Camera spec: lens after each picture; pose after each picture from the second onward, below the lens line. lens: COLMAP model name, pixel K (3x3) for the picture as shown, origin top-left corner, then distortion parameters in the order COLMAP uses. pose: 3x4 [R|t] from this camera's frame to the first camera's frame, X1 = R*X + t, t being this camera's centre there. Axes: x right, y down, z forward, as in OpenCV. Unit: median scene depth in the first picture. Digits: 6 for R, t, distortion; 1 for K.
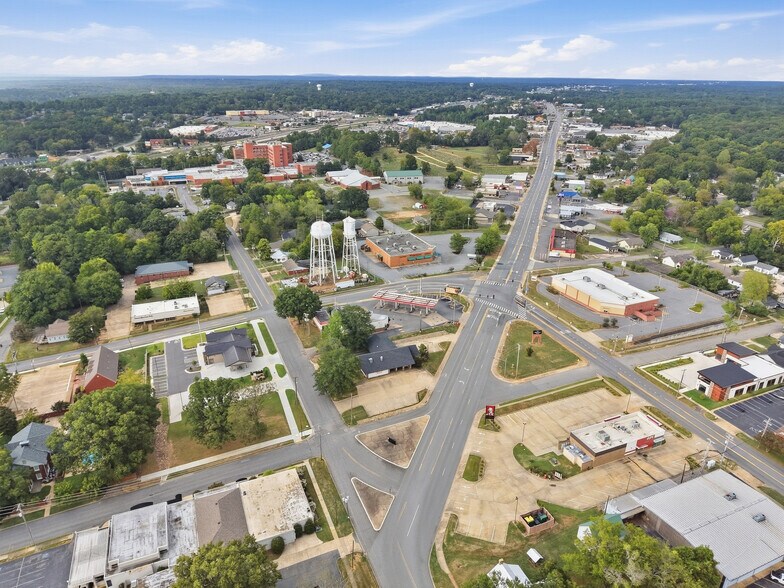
lens RADIAL K [[521.2, 0, 392.9], [0, 521.2, 297.8], [0, 0, 1]] dist [0.065899, -0.088819]
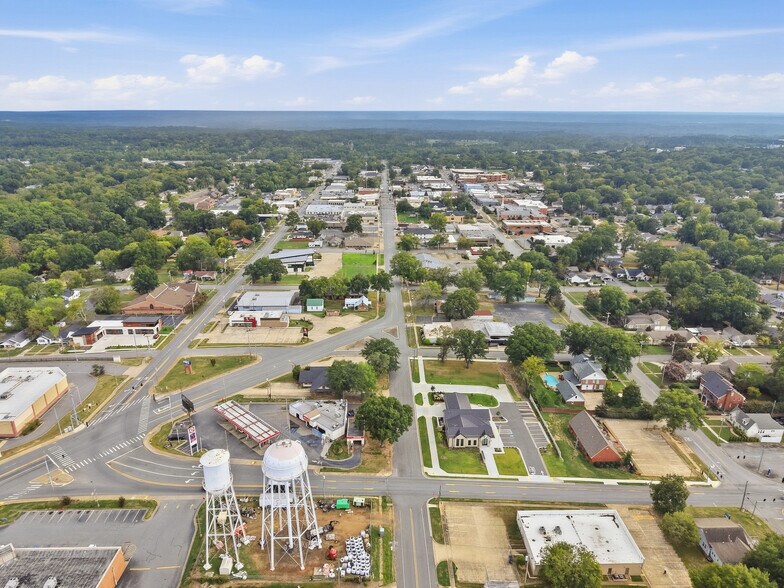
lens RADIAL K [[521.2, 0, 392.9], [0, 521.2, 297.8], [0, 0, 1]] dist [0.065899, -0.088819]
pose [[-0.929074, -0.131573, 0.345703, -0.474190], [0.138123, 0.743593, 0.654211, -0.682773], [-0.343139, 0.655559, -0.672679, 1.494209]]
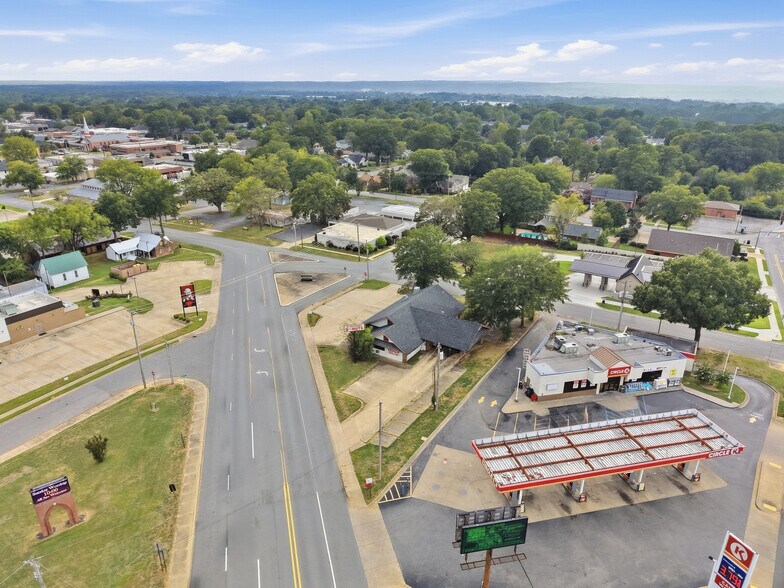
lens RADIAL K [[521.2, 0, 392.9], [0, 521.2, 297.8], [0, 0, 1]] dist [0.065899, -0.088819]
pose [[-0.819493, 0.209812, -0.533301, 0.256087], [-0.233130, 0.728049, 0.644667, -0.212357], [0.523528, 0.652628, -0.547718, 1.168766]]
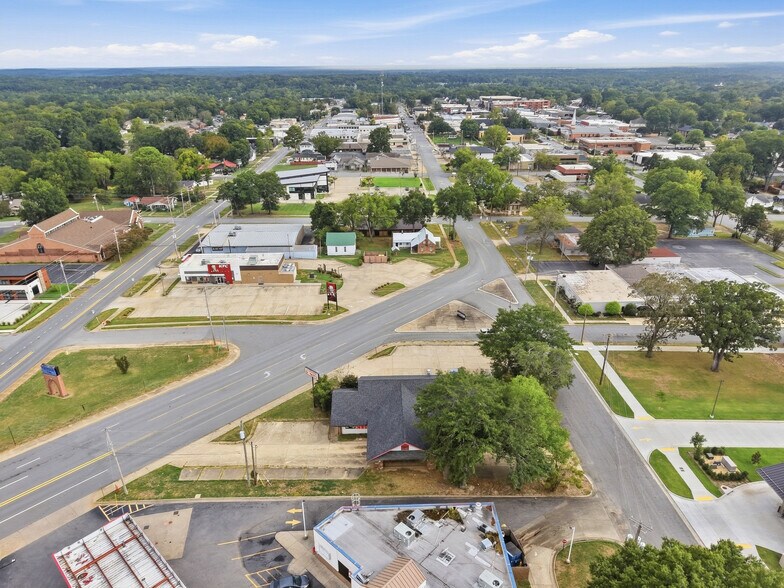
lens RADIAL K [[522.2, 0, 392.7], [0, 522.2, 300.3], [0, 0, 1]] dist [0.040678, -0.046386]
pose [[-0.929803, -0.147611, 0.337160, -0.126548], [0.148552, 0.687620, 0.710712, -0.242083], [-0.336747, 0.710908, -0.617423, 1.131695]]
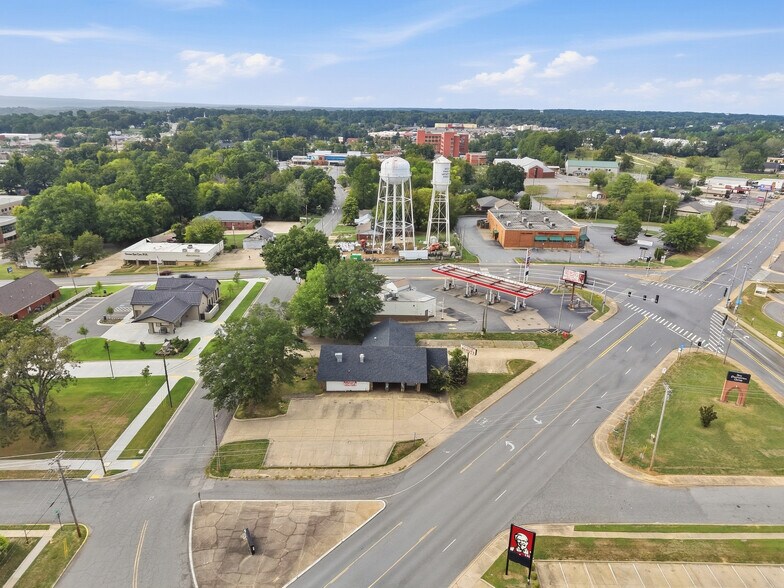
lens RADIAL K [[522.2, 0, 392.7], [0, 522.2, 300.3], [0, 0, 1]] dist [0.040678, -0.046386]
pose [[0.917537, 0.151365, -0.367716, 0.163916], [-0.170764, 0.985097, -0.020594, 0.060349], [0.359119, 0.081688, 0.929710, 0.486577]]
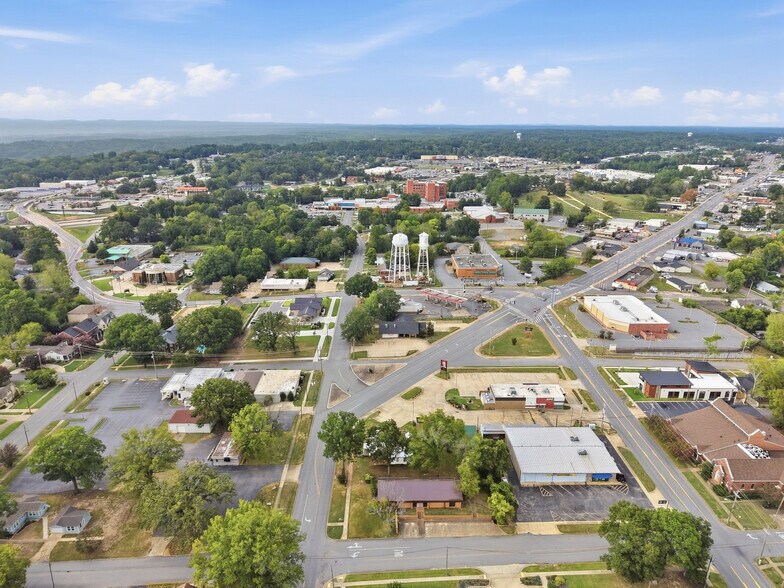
lens RADIAL K [[521.2, 0, 392.9], [0, 521.2, 297.8], [0, 0, 1]] dist [0.065899, -0.088819]
pose [[0.927283, 0.120643, -0.354389, 0.405990], [-0.149112, 0.987342, -0.054045, 0.106970], [0.343384, 0.102958, 0.933535, -0.259456]]
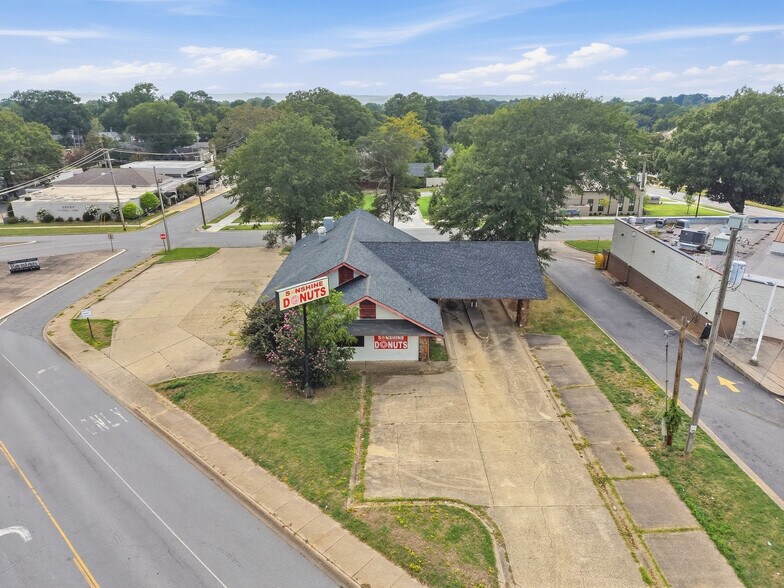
lens RADIAL K [[522.4, 0, 392.2], [0, 522.4, 289.5], [0, 0, 1]] dist [0.063727, -0.081988]
pose [[-0.389325, 0.312724, -0.866389, 0.176482], [-0.364978, 0.811235, 0.456825, 0.007900], [0.845705, 0.494066, -0.201697, 0.987102]]
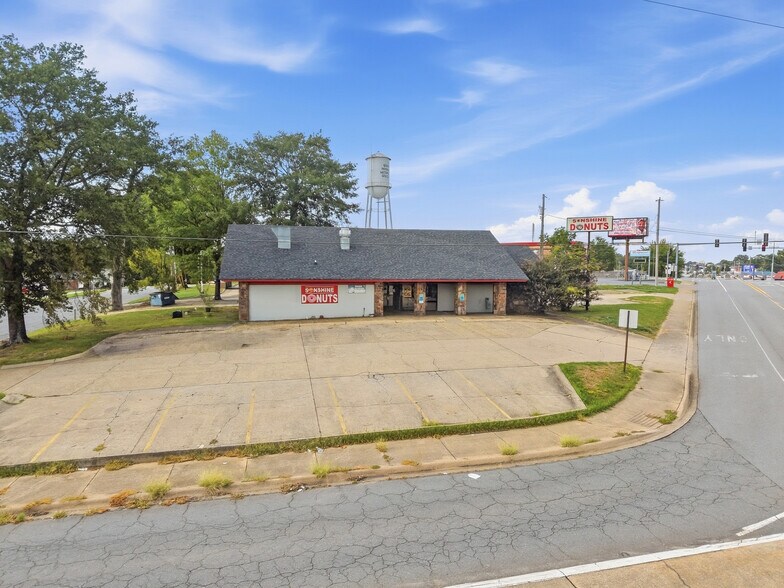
lens RADIAL K [[522.2, 0, 392.7], [0, 522.2, 300.3], [0, 0, 1]] dist [0.040678, -0.046386]
pose [[0.983474, 0.012686, -0.180607, 0.026792], [-0.072966, 0.940716, -0.331254, 0.179675], [0.165697, 0.338958, 0.926095, 0.753170]]
